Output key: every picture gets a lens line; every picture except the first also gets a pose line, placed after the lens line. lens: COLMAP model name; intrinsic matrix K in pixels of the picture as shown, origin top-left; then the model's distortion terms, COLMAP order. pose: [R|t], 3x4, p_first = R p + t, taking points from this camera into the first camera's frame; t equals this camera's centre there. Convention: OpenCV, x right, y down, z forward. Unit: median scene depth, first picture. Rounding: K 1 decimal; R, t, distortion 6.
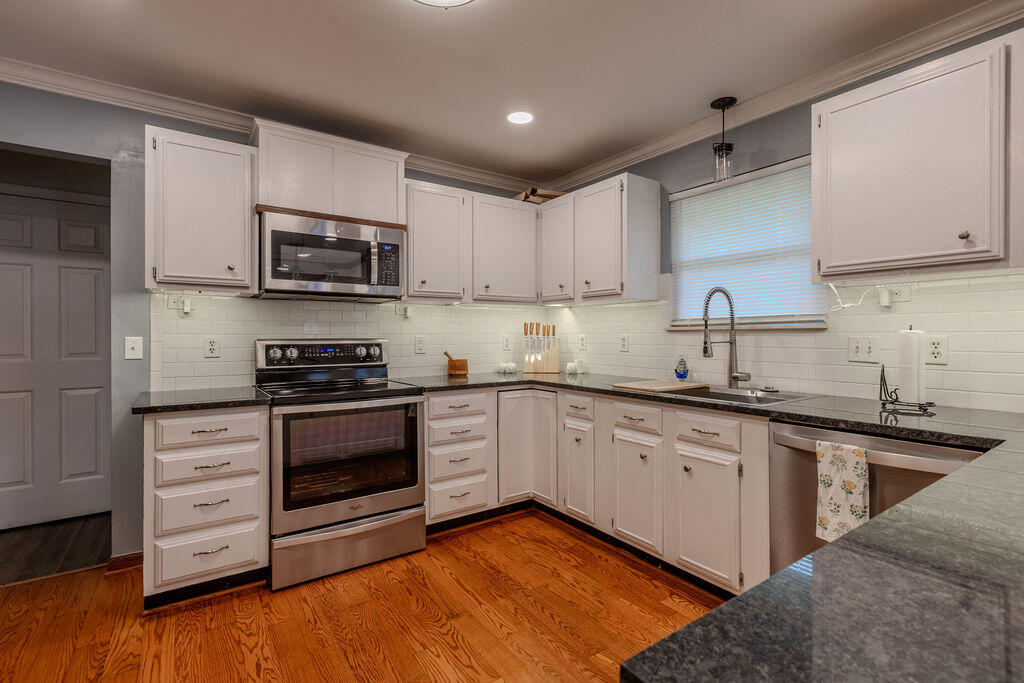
lens RADIAL K [[481.8, 0, 535.2], [0, 481.8, 335.6], [0, 0, 1]] dist [-0.000411, 0.000004]
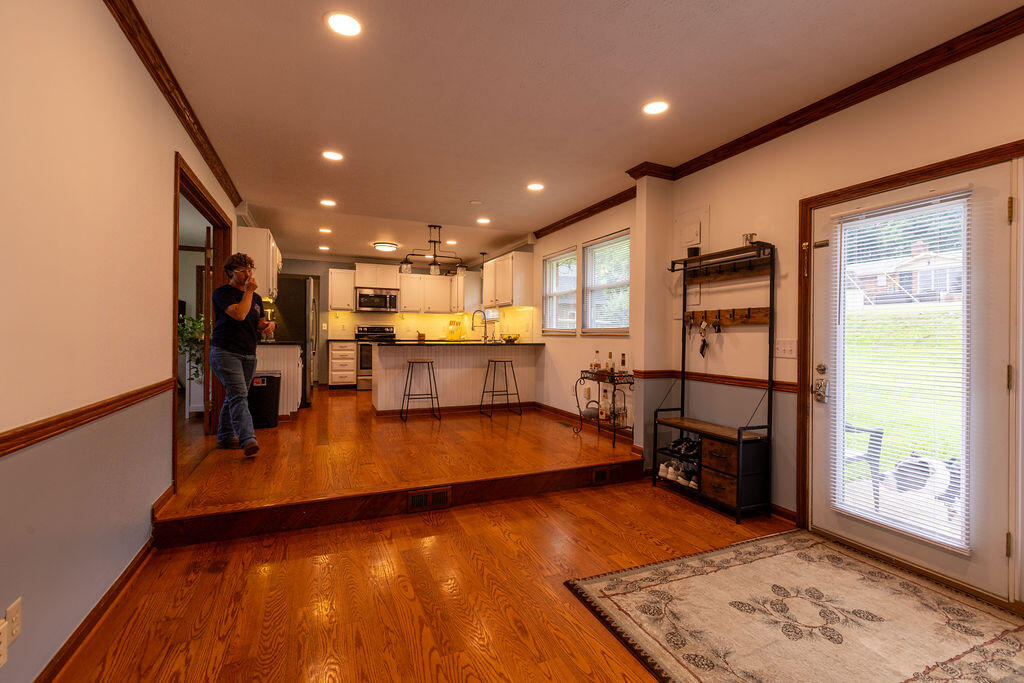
lens RADIAL K [[461.0, 0, 507.9], [0, 461.0, 336.2], [0, 0, 1]] dist [-0.000209, -0.000184]
pose [[0.971392, 0.010628, -0.237244, 1.188732], [-0.010446, 0.999943, 0.002026, 0.067125], [0.237252, 0.000510, 0.971448, -1.823330]]
